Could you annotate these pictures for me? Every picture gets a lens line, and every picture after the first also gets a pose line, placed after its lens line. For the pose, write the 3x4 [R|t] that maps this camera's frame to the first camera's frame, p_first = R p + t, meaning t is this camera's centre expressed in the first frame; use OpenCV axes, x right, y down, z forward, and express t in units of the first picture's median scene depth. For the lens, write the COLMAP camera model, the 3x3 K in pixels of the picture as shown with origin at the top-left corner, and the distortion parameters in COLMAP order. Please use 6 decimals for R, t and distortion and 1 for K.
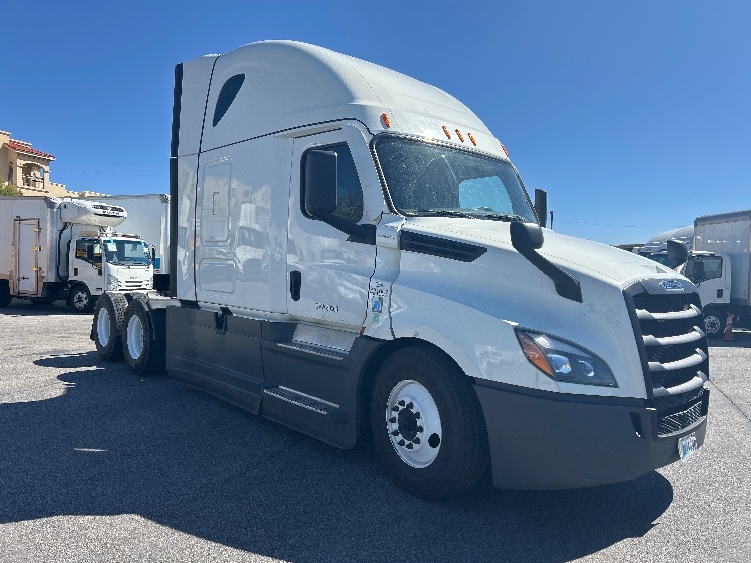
lens RADIAL K [[588.7, 0, 373.5], [0, 588.7, 277.7], [0, 0, 1]] dist [0.017617, -0.023073]
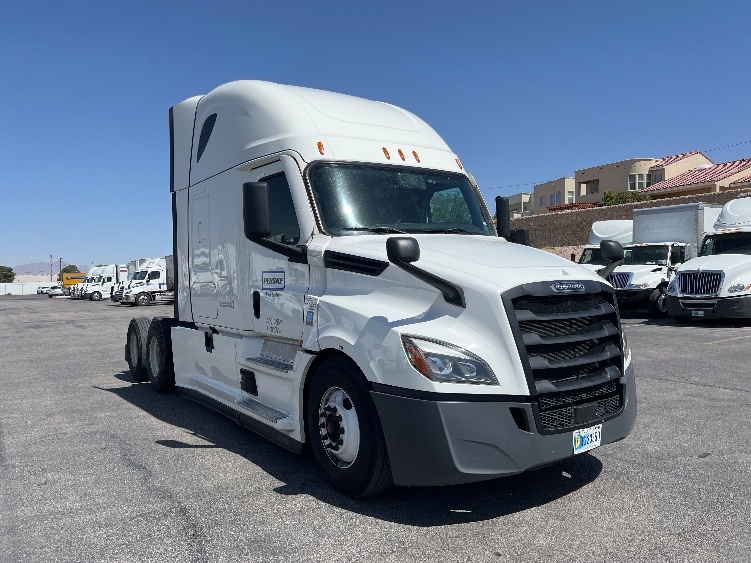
lens RADIAL K [[577.0, 0, 374.7], [0, 577.0, 280.2], [0, 0, 1]] dist [0.001147, 0.001227]
pose [[0.993976, -0.060914, -0.091107, 0.229423], [0.059877, 0.998107, -0.014068, -0.003110], [0.091791, 0.008528, 0.995742, -0.055601]]
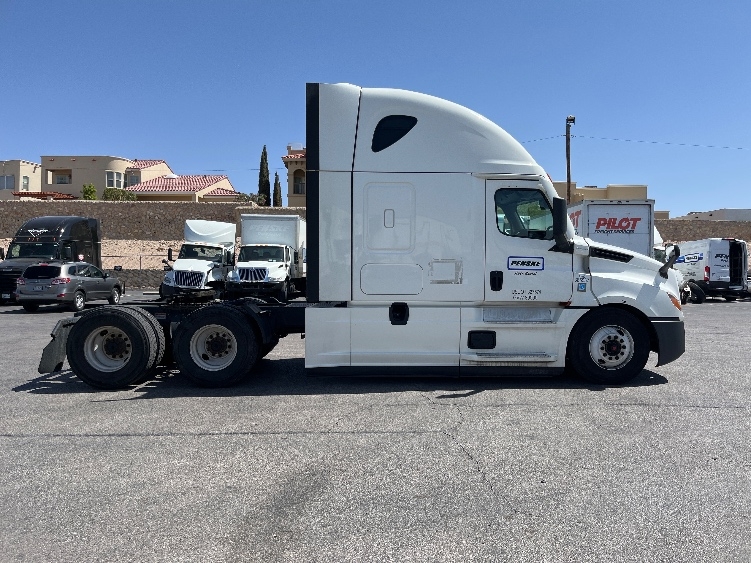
lens RADIAL K [[588.7, 0, 381.0], [0, 588.7, 277.7], [0, 0, 1]] dist [0.017617, -0.023073]
pose [[0.594638, -0.045386, 0.802712, -1.807997], [0.030890, 0.998958, 0.033599, -0.062950], [-0.803400, 0.004817, 0.595420, 0.428928]]
